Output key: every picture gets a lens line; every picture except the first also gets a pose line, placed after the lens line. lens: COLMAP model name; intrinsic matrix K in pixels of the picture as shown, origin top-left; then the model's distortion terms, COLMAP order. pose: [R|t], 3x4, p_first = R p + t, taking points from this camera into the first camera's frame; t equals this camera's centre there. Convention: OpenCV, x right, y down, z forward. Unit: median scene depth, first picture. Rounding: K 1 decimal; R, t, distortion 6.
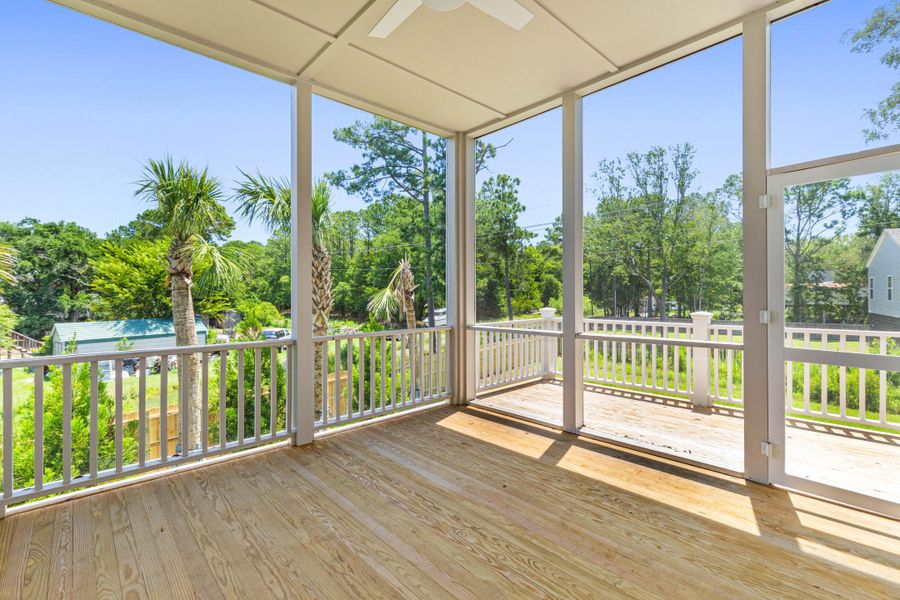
lens RADIAL K [[406.5, 0, 450.1], [0, 406.5, 295.3], [0, 0, 1]] dist [0.003936, -0.000111]
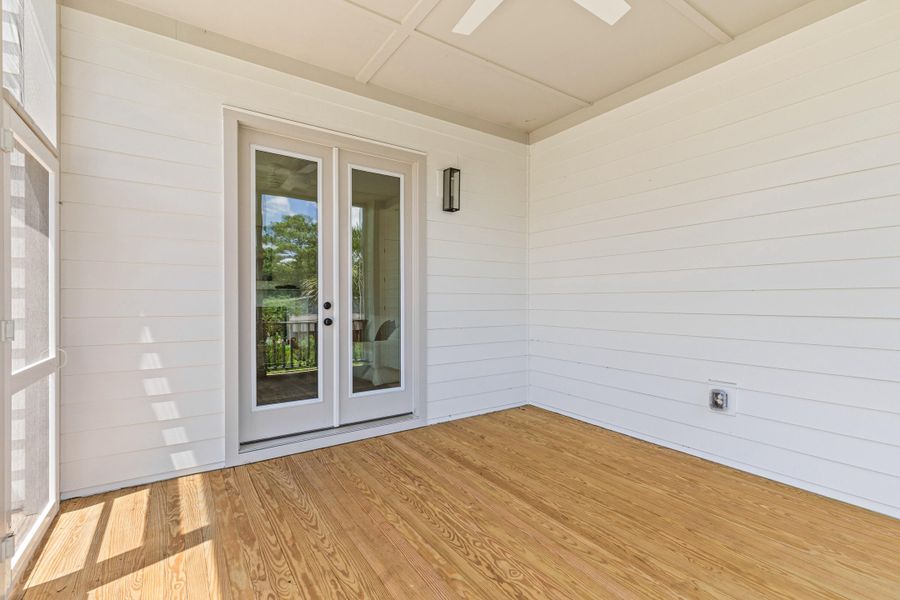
lens RADIAL K [[406.5, 0, 450.1], [0, 406.5, 295.3], [0, 0, 1]] dist [0.003936, -0.000111]
pose [[-0.988847, 0.004285, 0.148875, 0.034507], [0.003233, 0.999968, -0.007310, 0.007355], [-0.148902, -0.006747, -0.988829, 1.933123]]
